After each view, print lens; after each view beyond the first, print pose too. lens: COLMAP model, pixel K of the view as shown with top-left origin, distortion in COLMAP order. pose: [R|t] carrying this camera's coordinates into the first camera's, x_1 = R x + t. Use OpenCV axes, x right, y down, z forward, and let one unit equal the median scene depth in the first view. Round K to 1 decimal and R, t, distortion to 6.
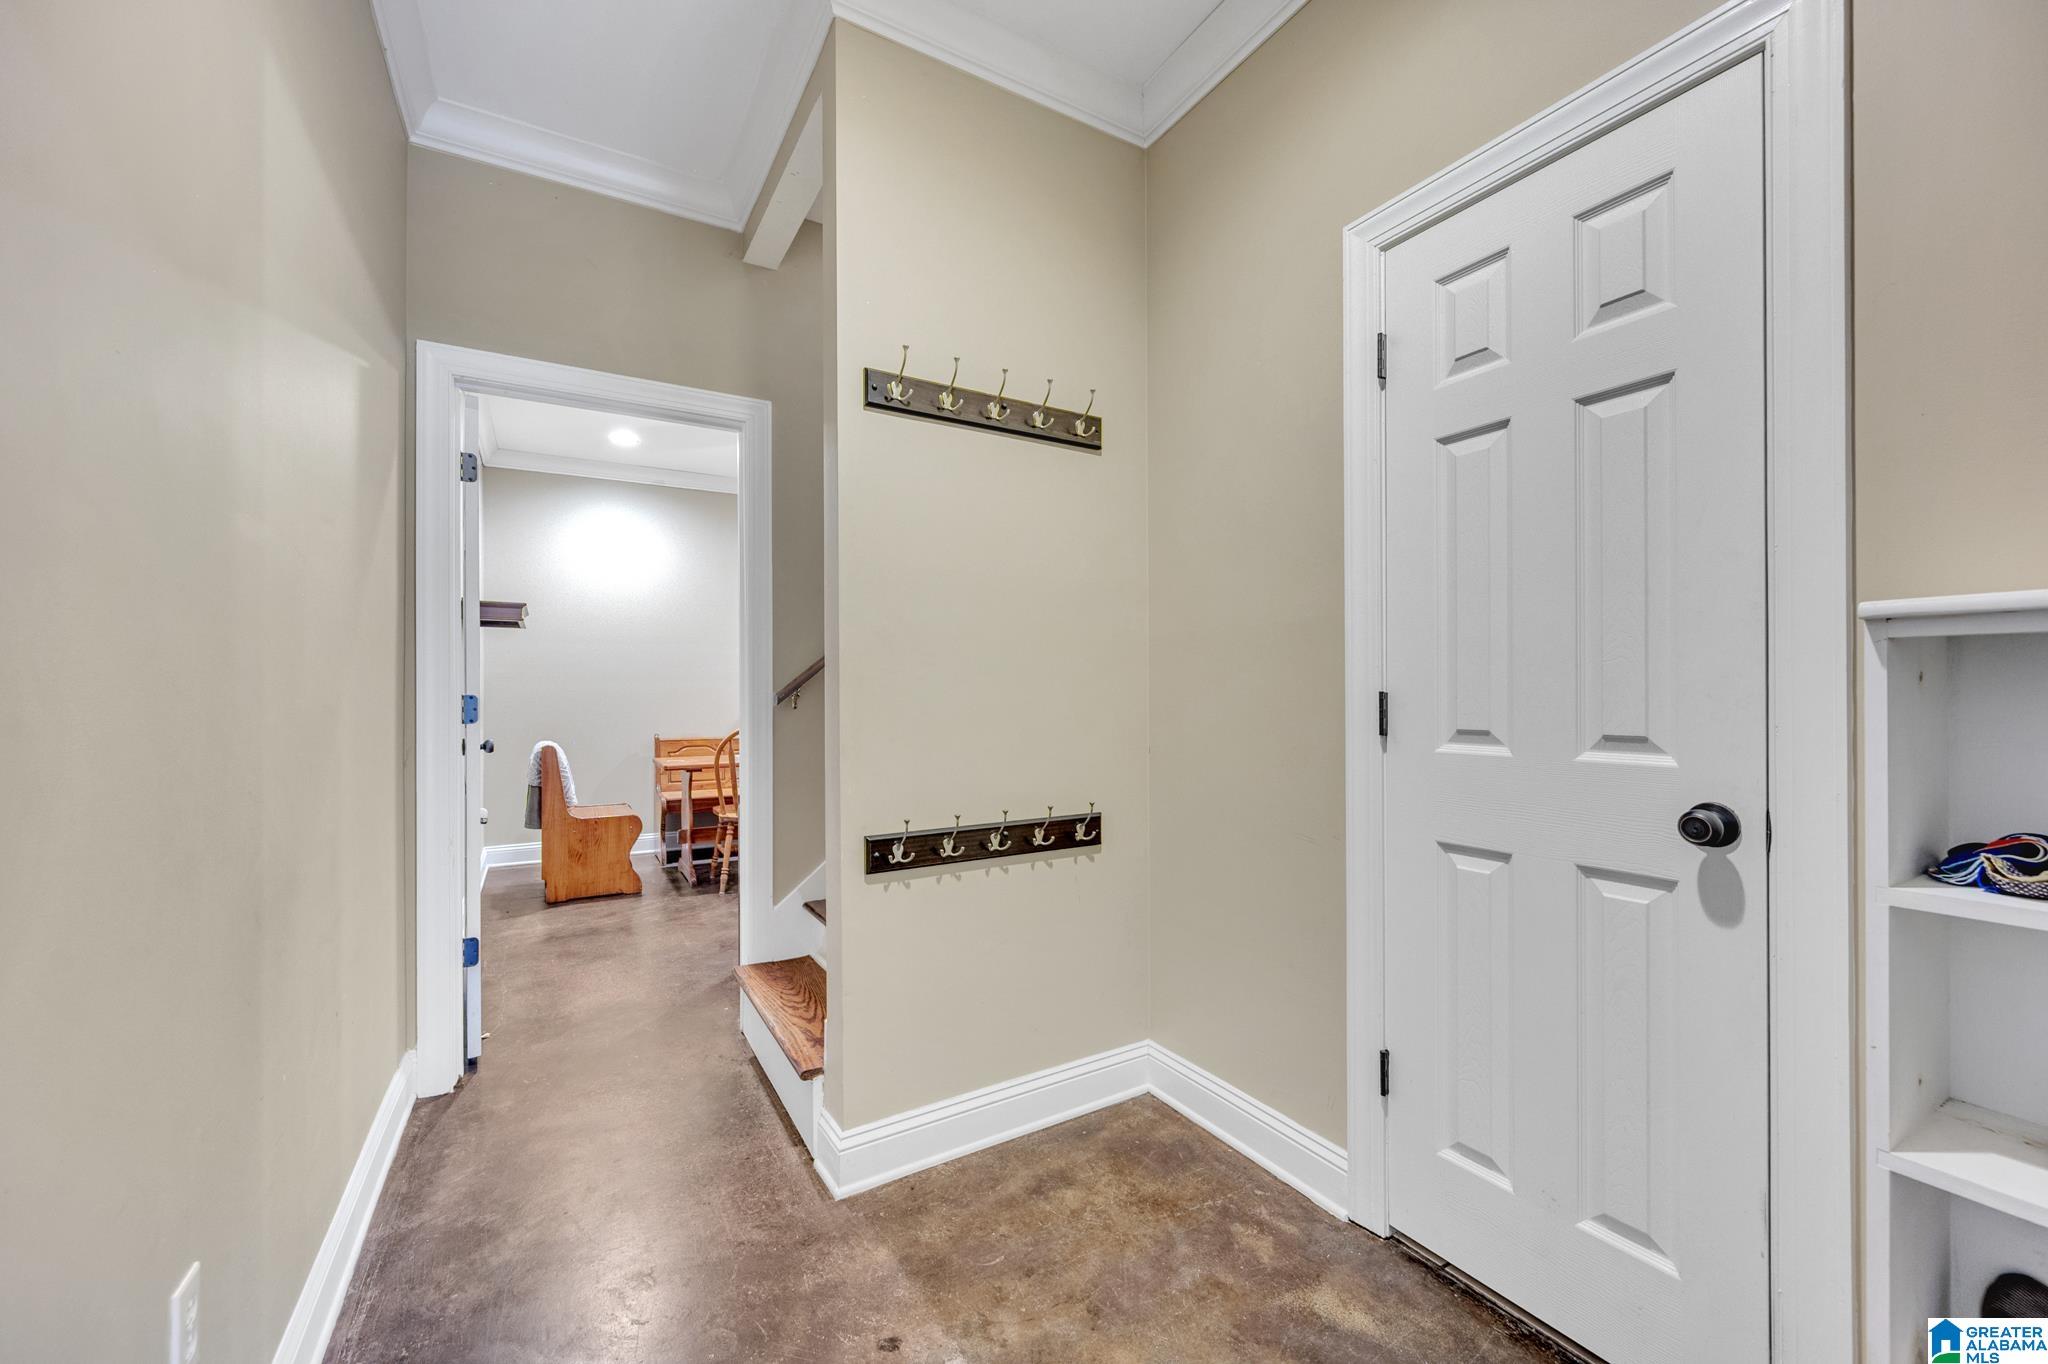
lens RADIAL K [[811.0, 0, 1019.1], [0, 811.0, 689.4], [0, 0, 1]] dist [-0.000505, -0.000050]
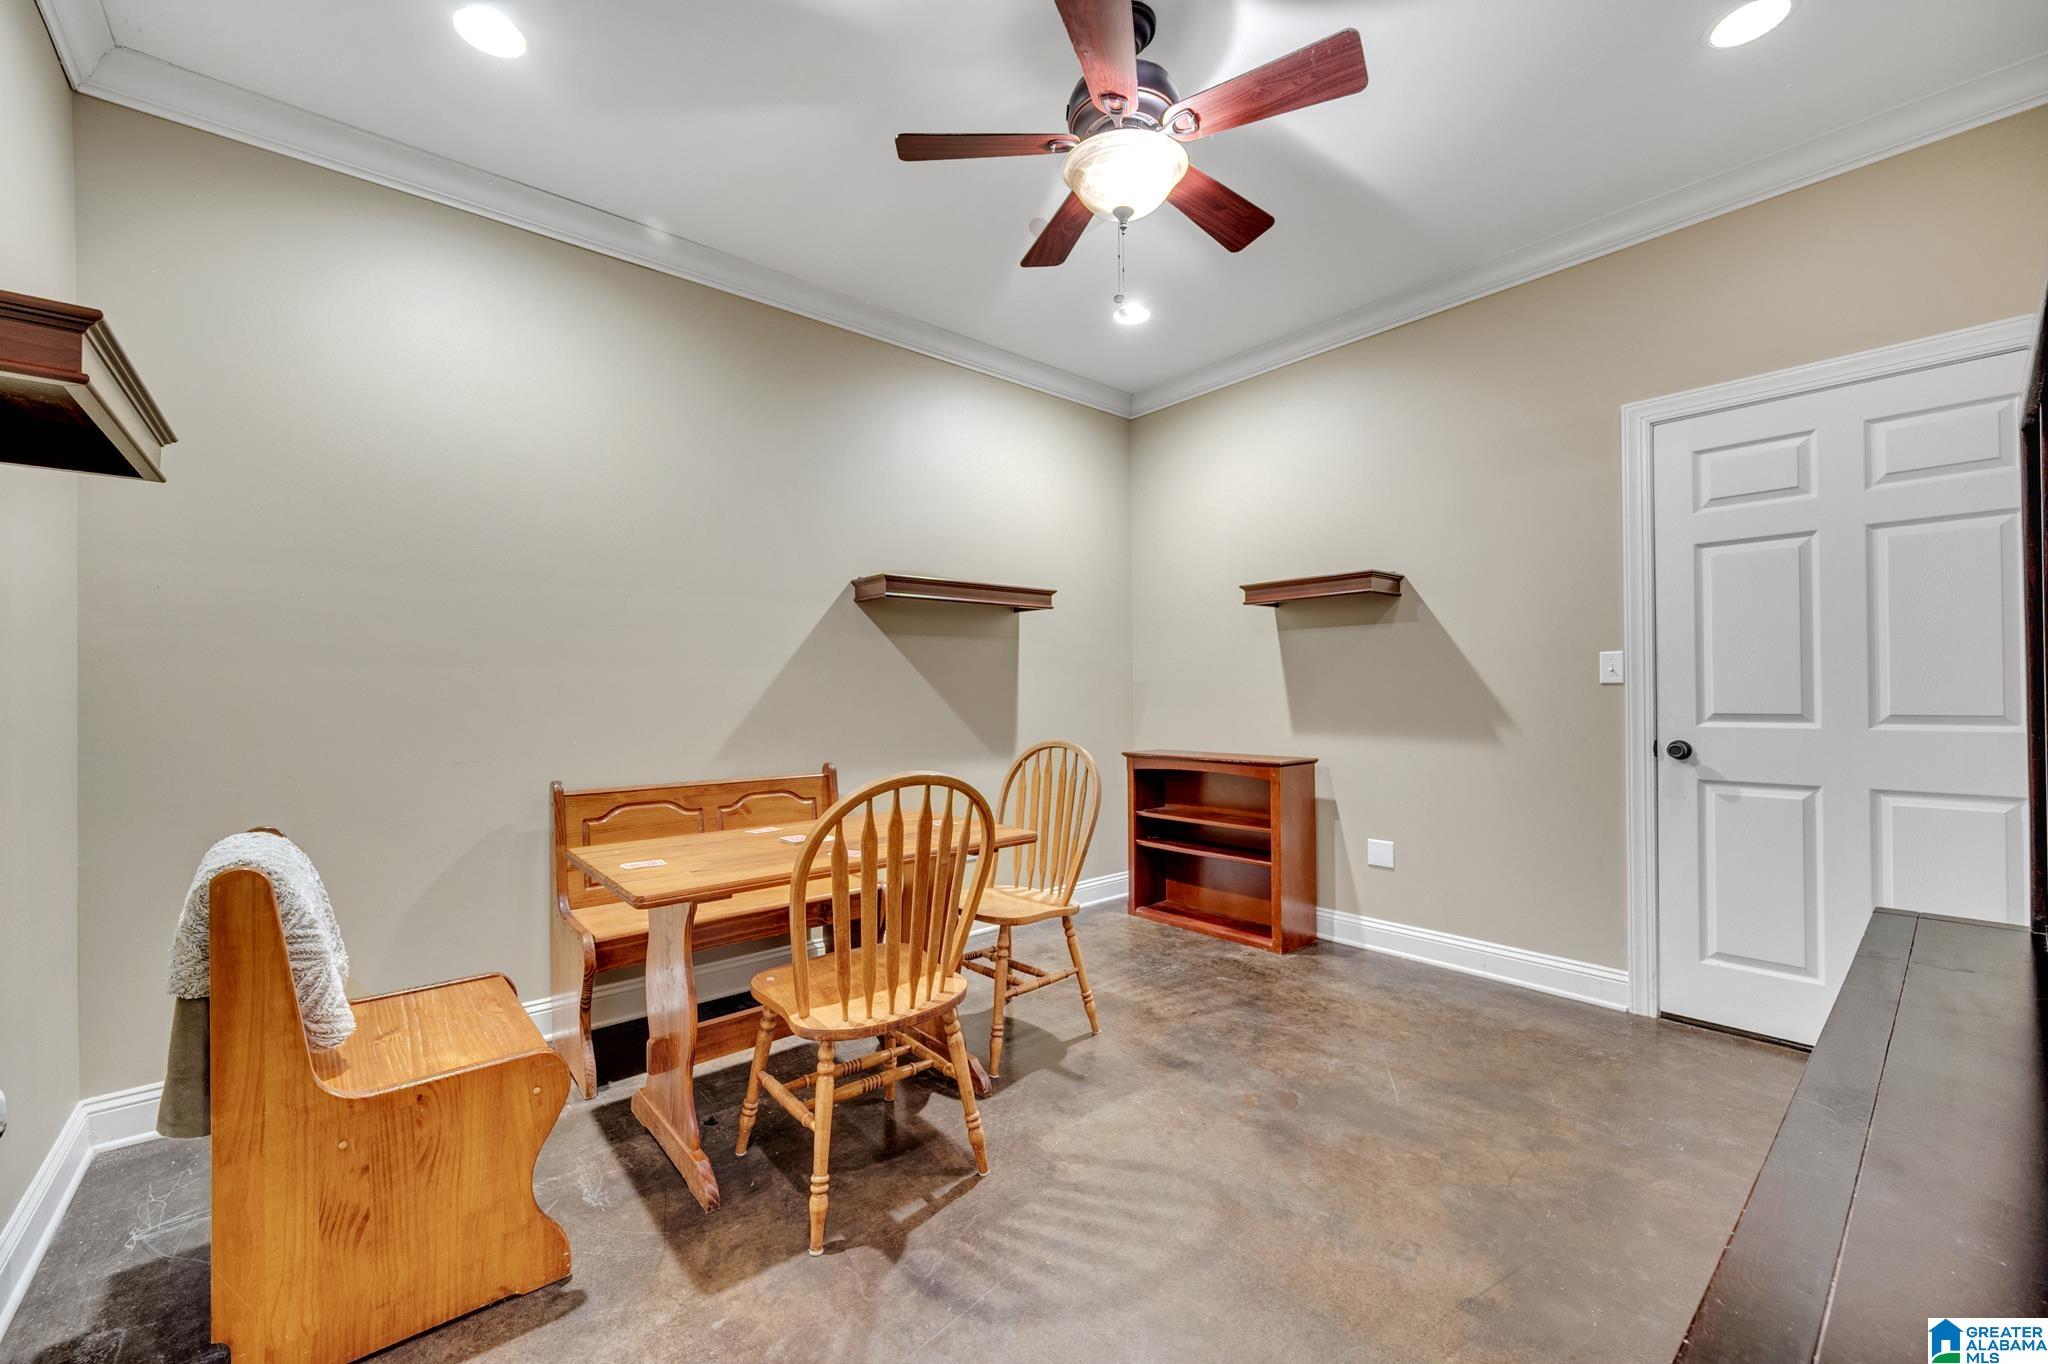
lens RADIAL K [[811.0, 0, 1015.9], [0, 811.0, 684.8], [0, 0, 1]] dist [-0.000505, -0.000050]
pose [[0.984378, -0.006874, 0.175936, -0.347010], [0.007029, 0.999975, -0.000259, 0.004774], [-0.175930, 0.001492, 0.984402, 0.646420]]
